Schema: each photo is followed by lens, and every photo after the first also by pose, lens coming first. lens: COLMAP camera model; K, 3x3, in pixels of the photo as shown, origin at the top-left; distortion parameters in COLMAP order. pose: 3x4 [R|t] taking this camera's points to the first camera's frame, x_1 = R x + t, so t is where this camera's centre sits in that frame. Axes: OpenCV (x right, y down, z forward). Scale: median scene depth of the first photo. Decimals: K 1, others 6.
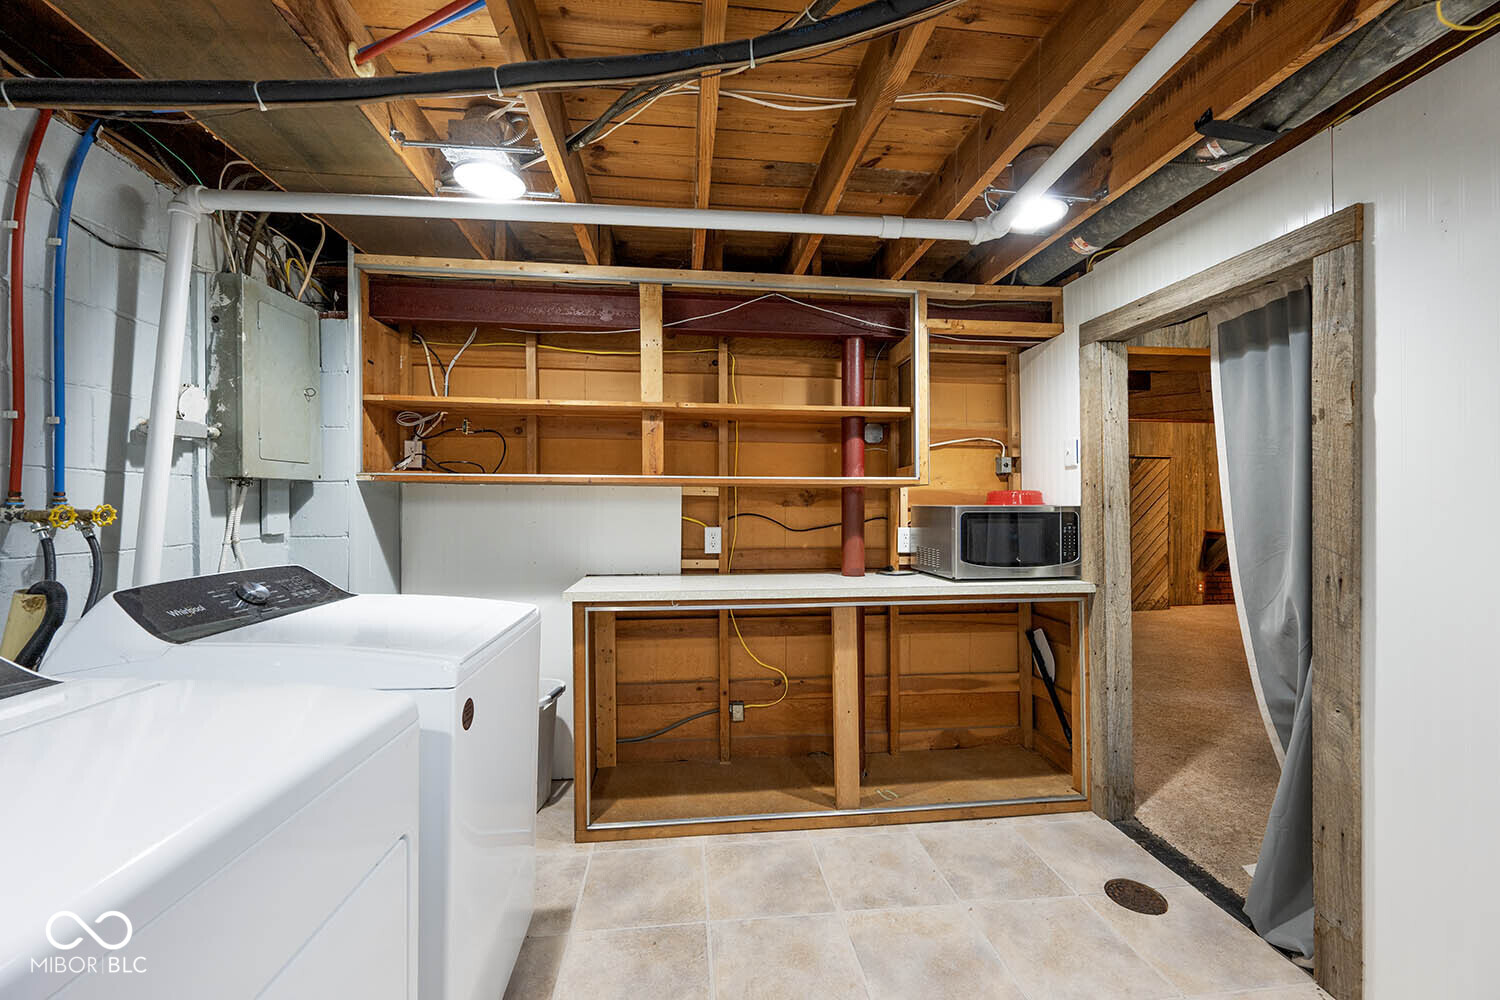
lens RADIAL K [[594.1, 0, 749.5], [0, 594.1, 502.2], [0, 0, 1]] dist [-0.002514, -0.000138]
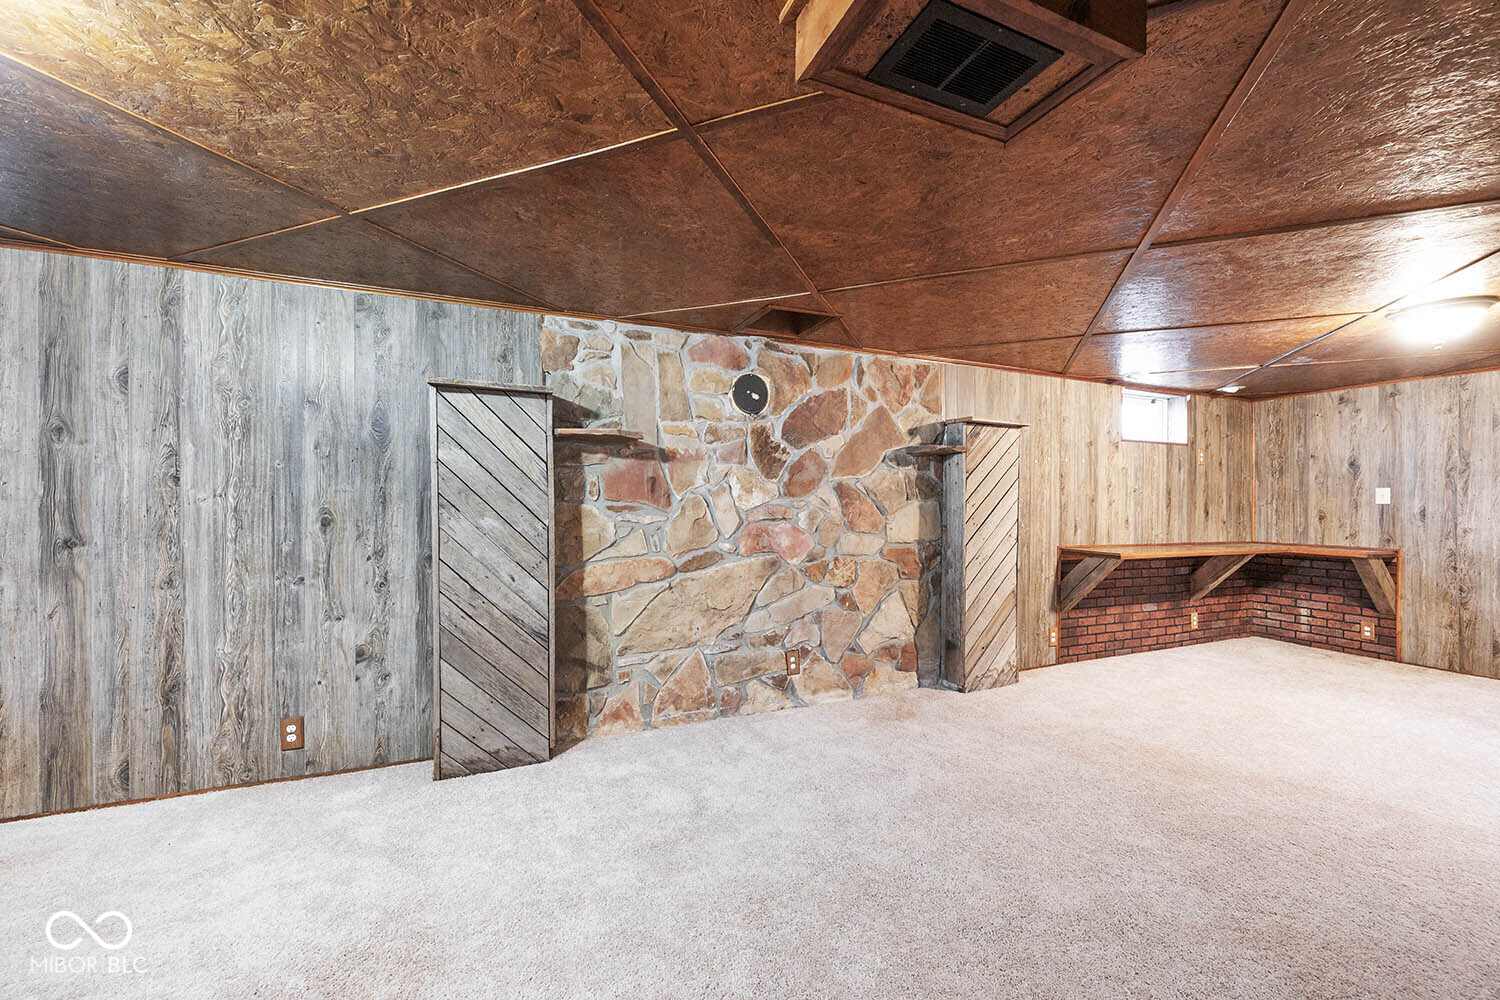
lens RADIAL K [[594.1, 0, 746.8], [0, 594.1, 506.1], [0, 0, 1]] dist [-0.002514, -0.000138]
pose [[0.958580, 0.005077, 0.284778, 0.267470], [-0.006351, 0.999974, 0.003552, 0.003572], [-0.284753, -0.005213, 0.958587, 0.488713]]
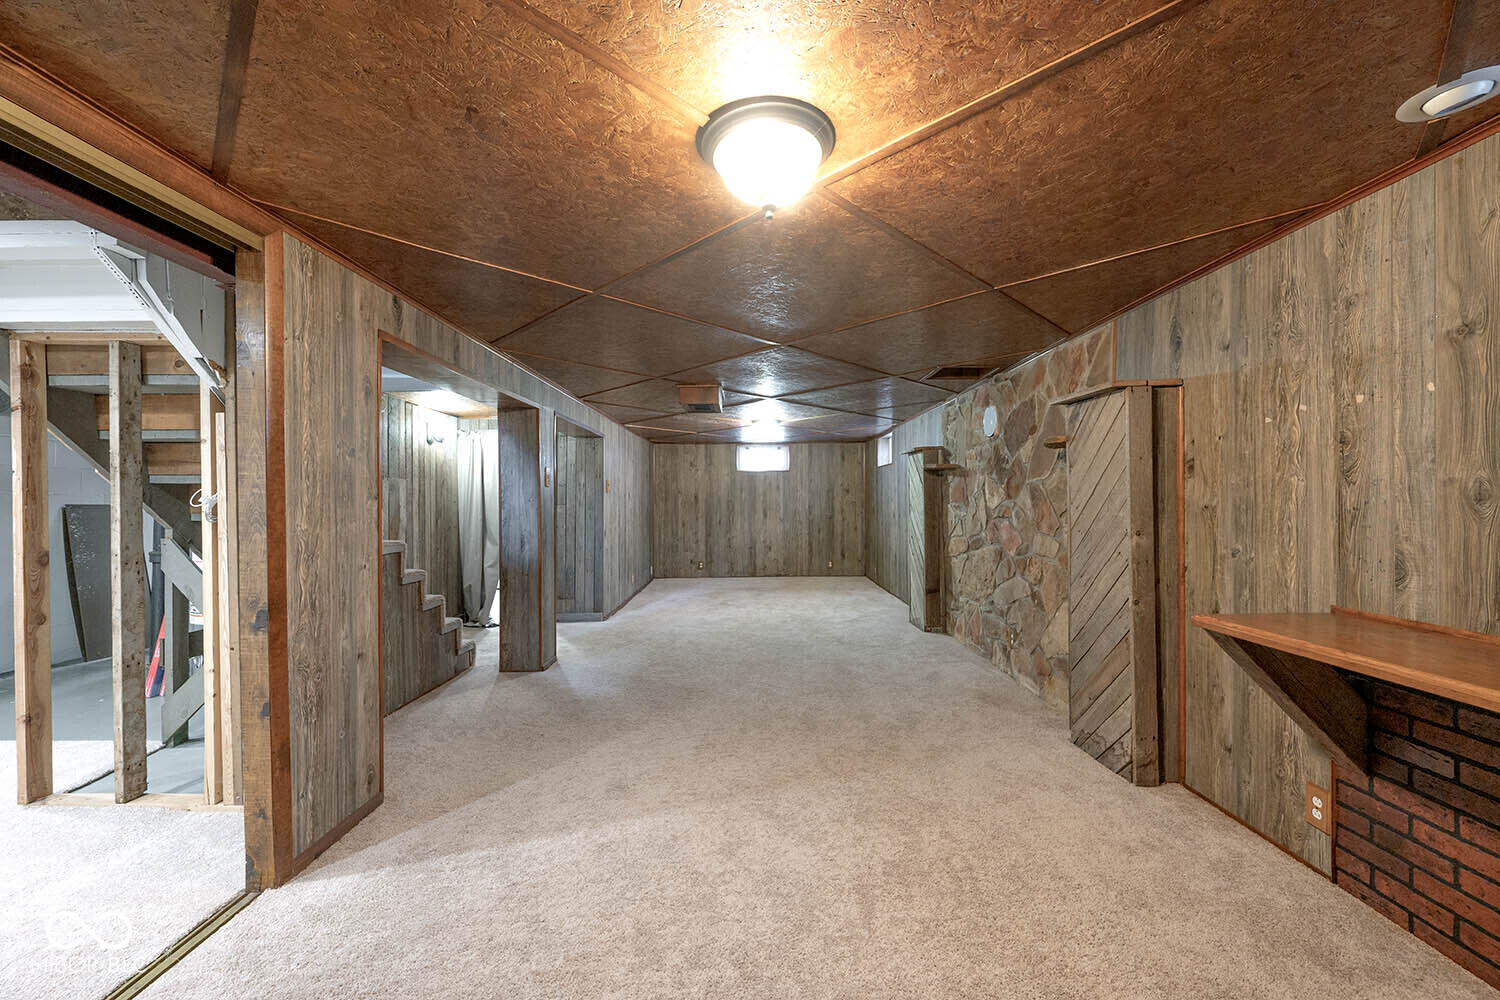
lens RADIAL K [[594.1, 0, 751.7], [0, 594.1, 504.0], [0, 0, 1]] dist [-0.002514, -0.000138]
pose [[-0.115447, 0.010020, -0.993263, 1.071473], [0.007329, 0.999930, 0.009235, -0.004731], [0.993287, -0.006214, -0.115513, 0.770040]]
